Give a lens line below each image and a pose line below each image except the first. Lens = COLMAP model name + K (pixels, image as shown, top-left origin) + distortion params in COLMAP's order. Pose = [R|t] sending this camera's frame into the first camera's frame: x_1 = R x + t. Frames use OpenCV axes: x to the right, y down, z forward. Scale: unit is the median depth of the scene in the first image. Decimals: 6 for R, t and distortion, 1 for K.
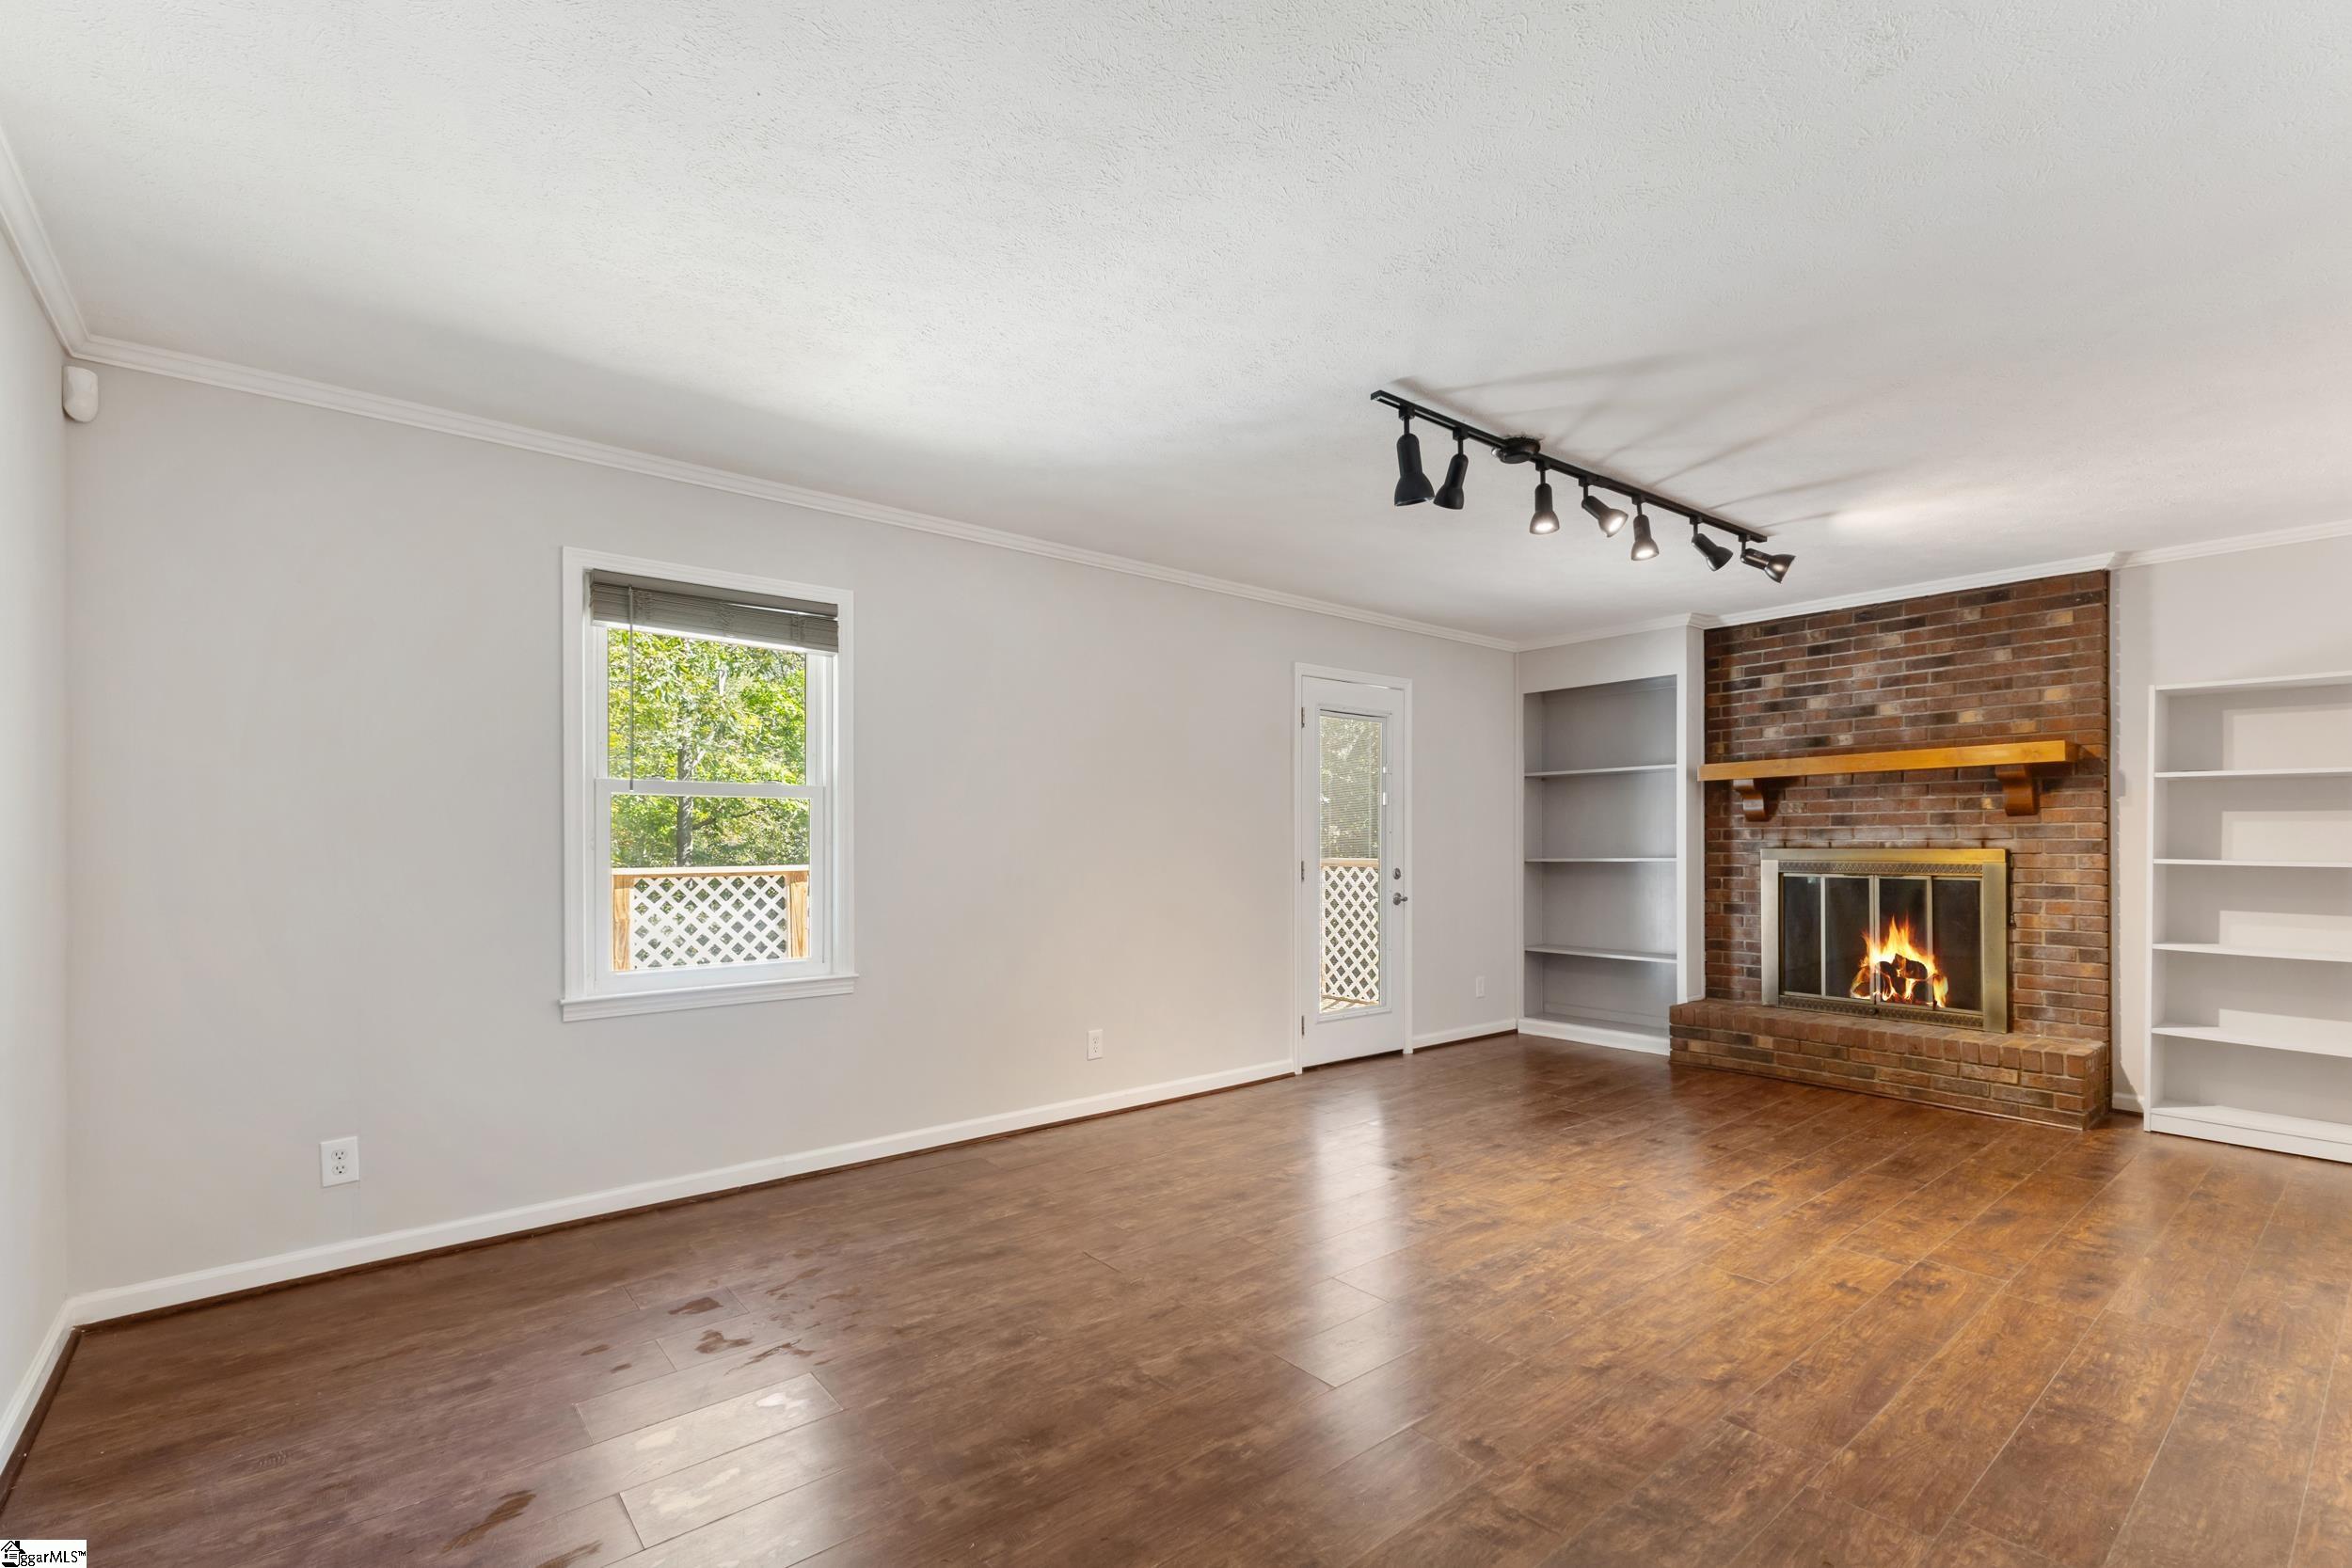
lens RADIAL K [[1031.2, 0, 1216.2], [0, 1031.2, 824.9], [0, 0, 1]] dist [0.011138, -0.004608]
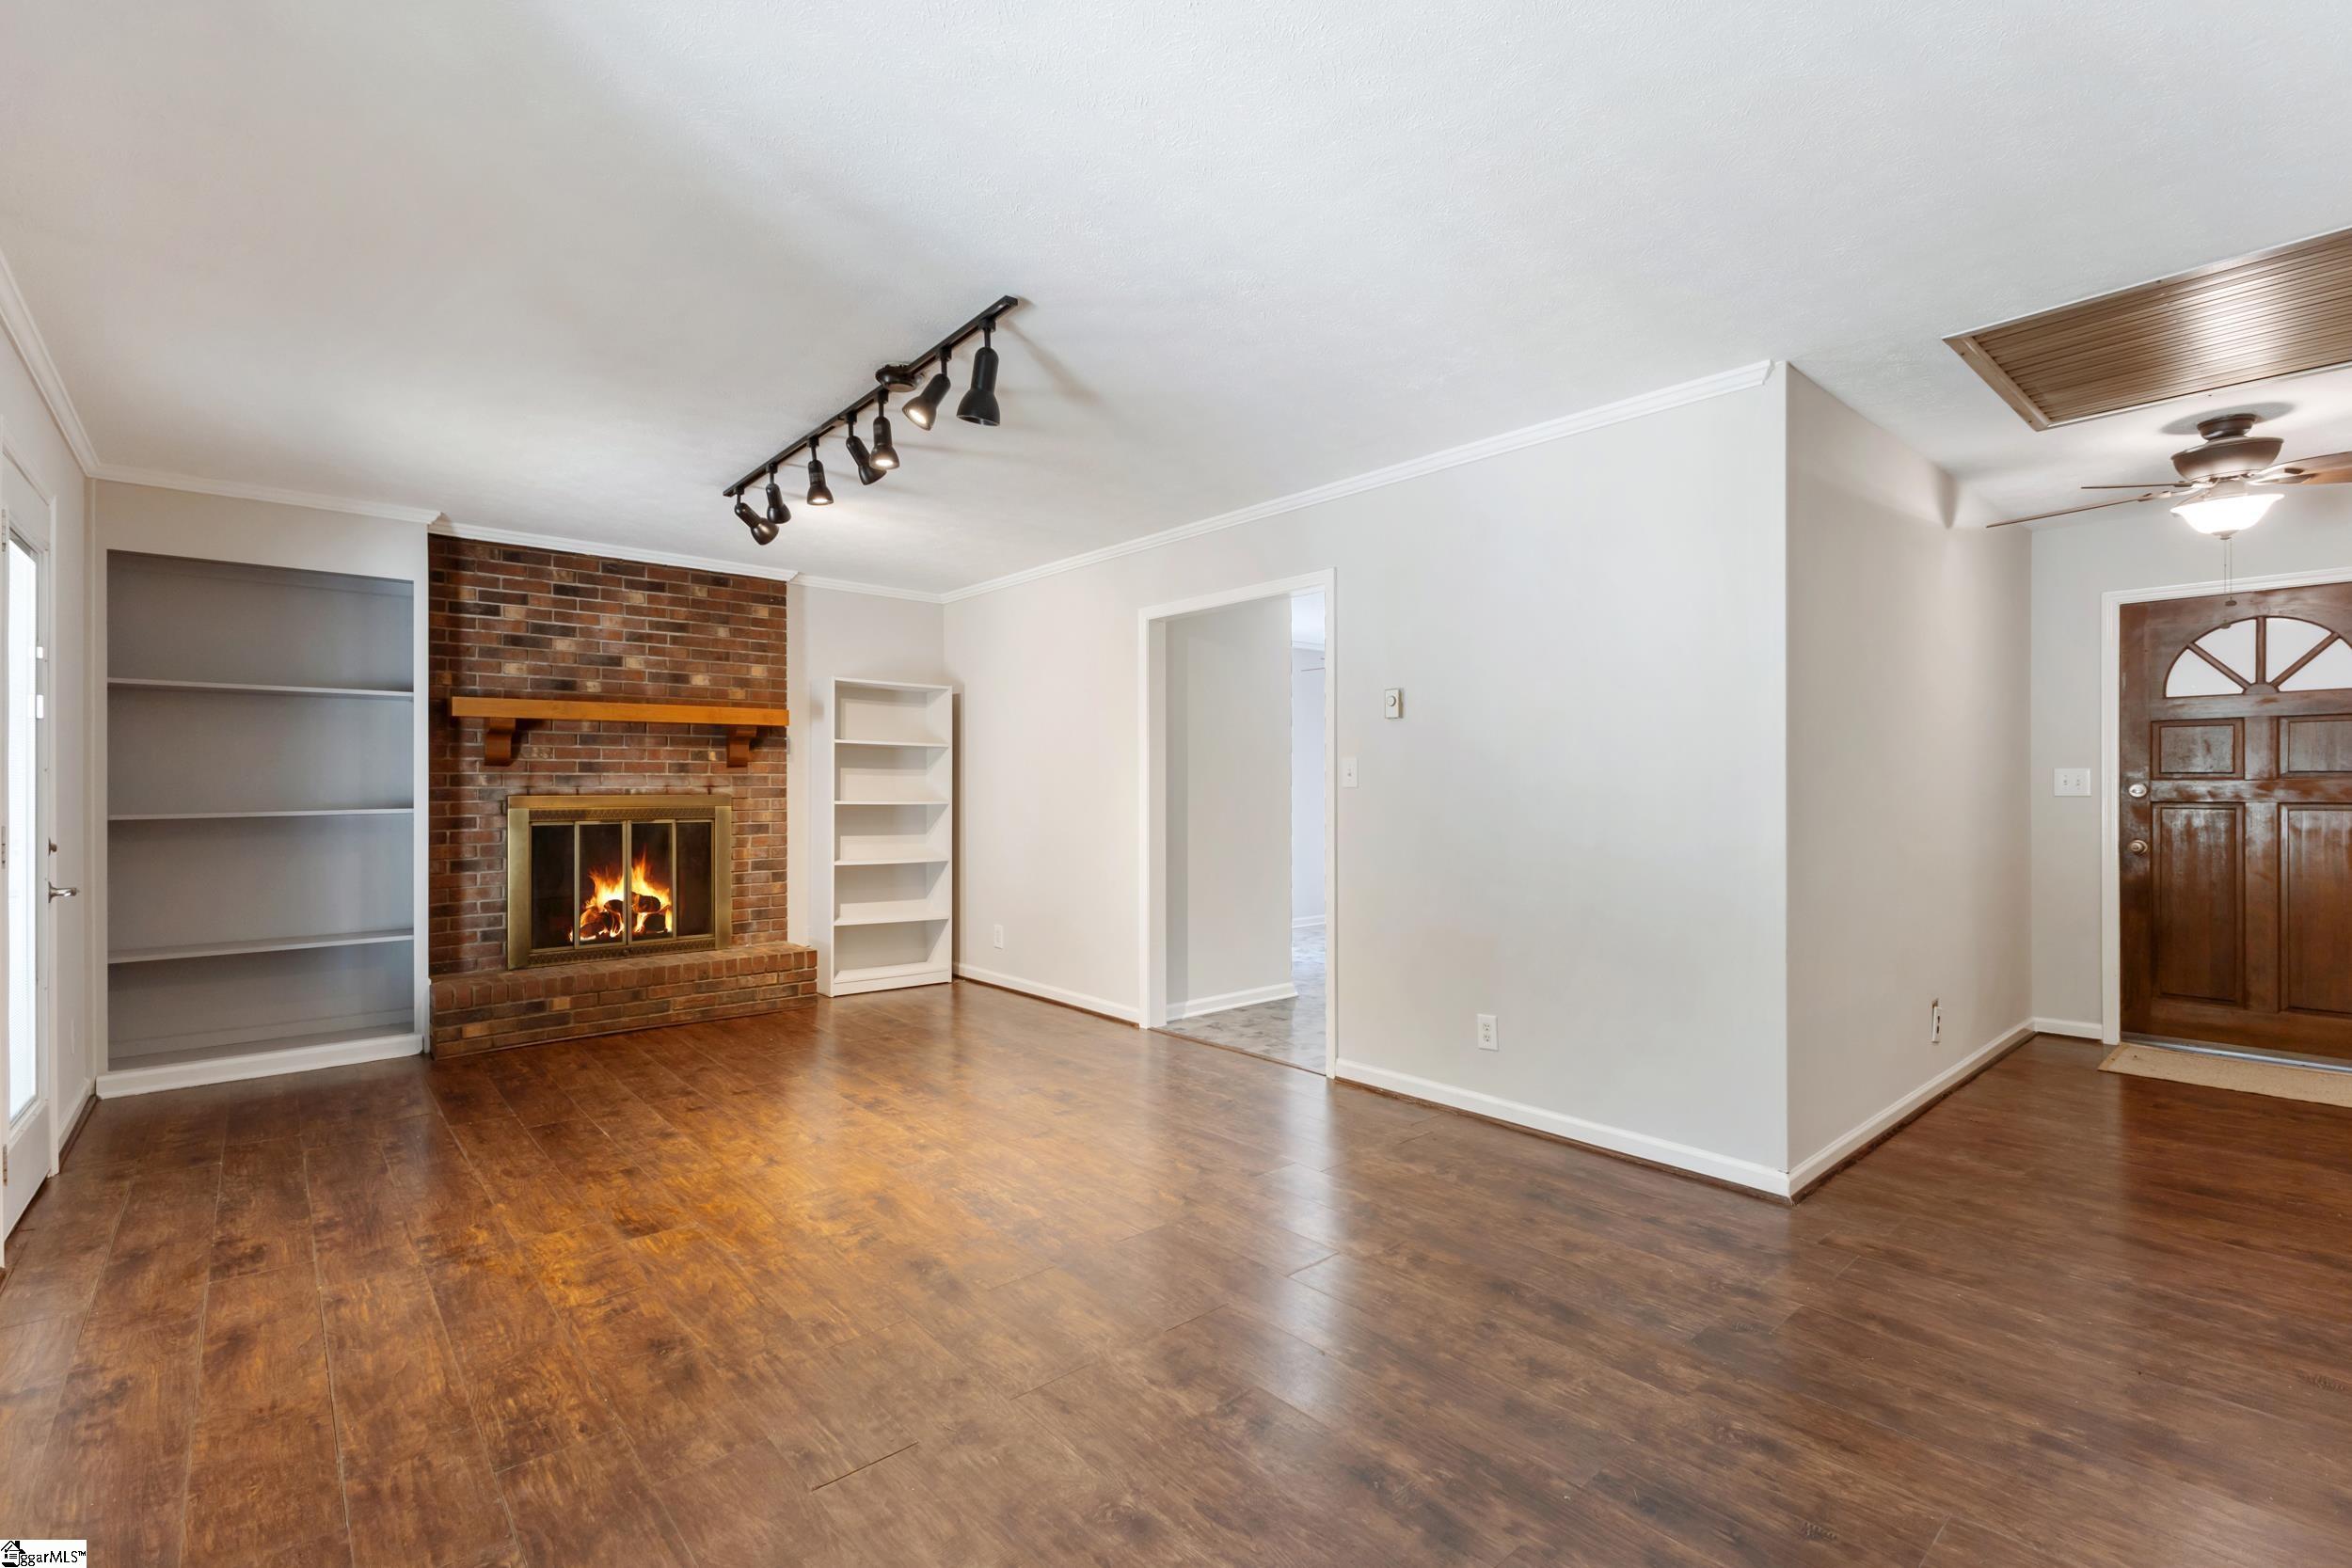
lens RADIAL K [[1031.2, 0, 1166.0], [0, 1031.2, 793.1], [0, 0, 1]] dist [0.011138, -0.004608]
pose [[0.007292, -0.004547, 0.999963, -0.406683], [-0.018181, 0.999824, 0.004679, 0.005983], [-0.999808, -0.018214, 0.007208, 0.456876]]
